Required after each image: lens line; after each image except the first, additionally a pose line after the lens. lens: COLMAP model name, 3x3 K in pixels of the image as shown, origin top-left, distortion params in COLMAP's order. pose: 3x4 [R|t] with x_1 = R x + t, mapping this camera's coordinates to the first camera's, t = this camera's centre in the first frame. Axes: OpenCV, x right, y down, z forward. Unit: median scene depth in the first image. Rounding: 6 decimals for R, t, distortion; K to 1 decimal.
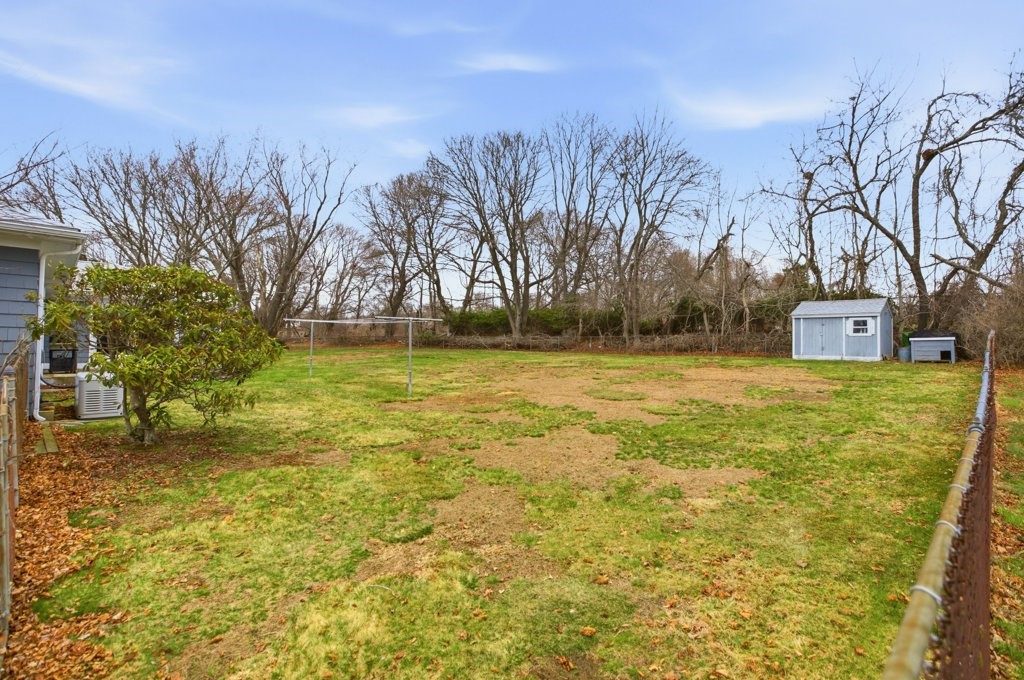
lens RADIAL K [[465.8, 0, 514.1], [0, 465.8, 336.5], [0, 0, 1]] dist [-0.009956, 0.001848]
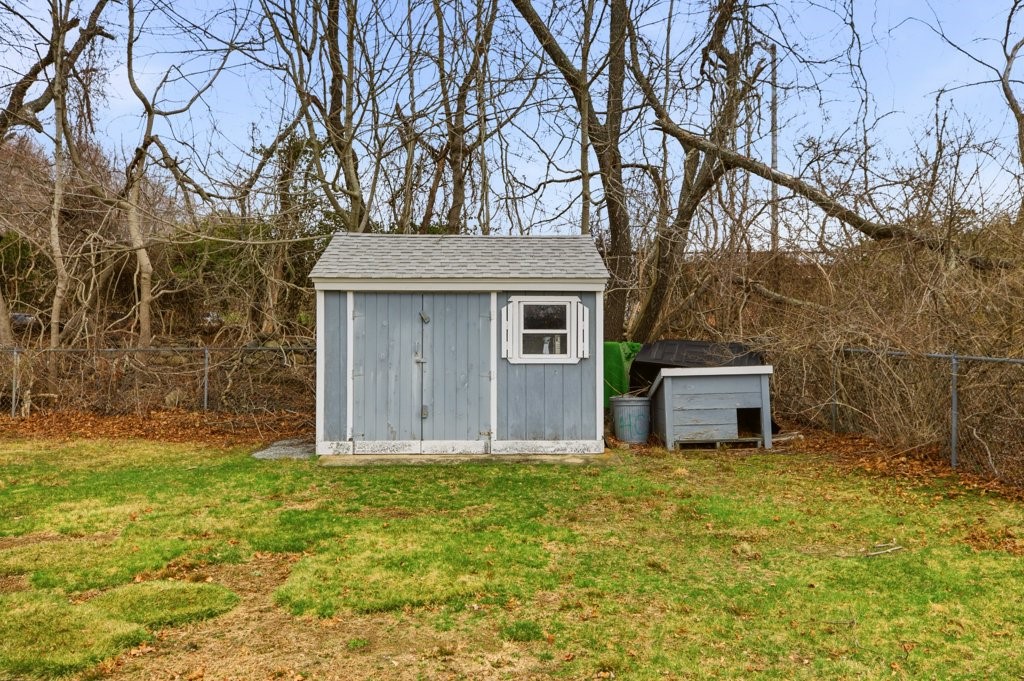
lens RADIAL K [[824.4, 0, 512.9], [0, 824.4, 337.8], [0, 0, 1]] dist [0.004049, 0.001689]
pose [[0.646282, -0.005411, 0.763080, 0.363881], [-0.004537, 0.999930, 0.010933, -0.021335], [-0.763086, -0.010528, 0.646212, 0.695397]]
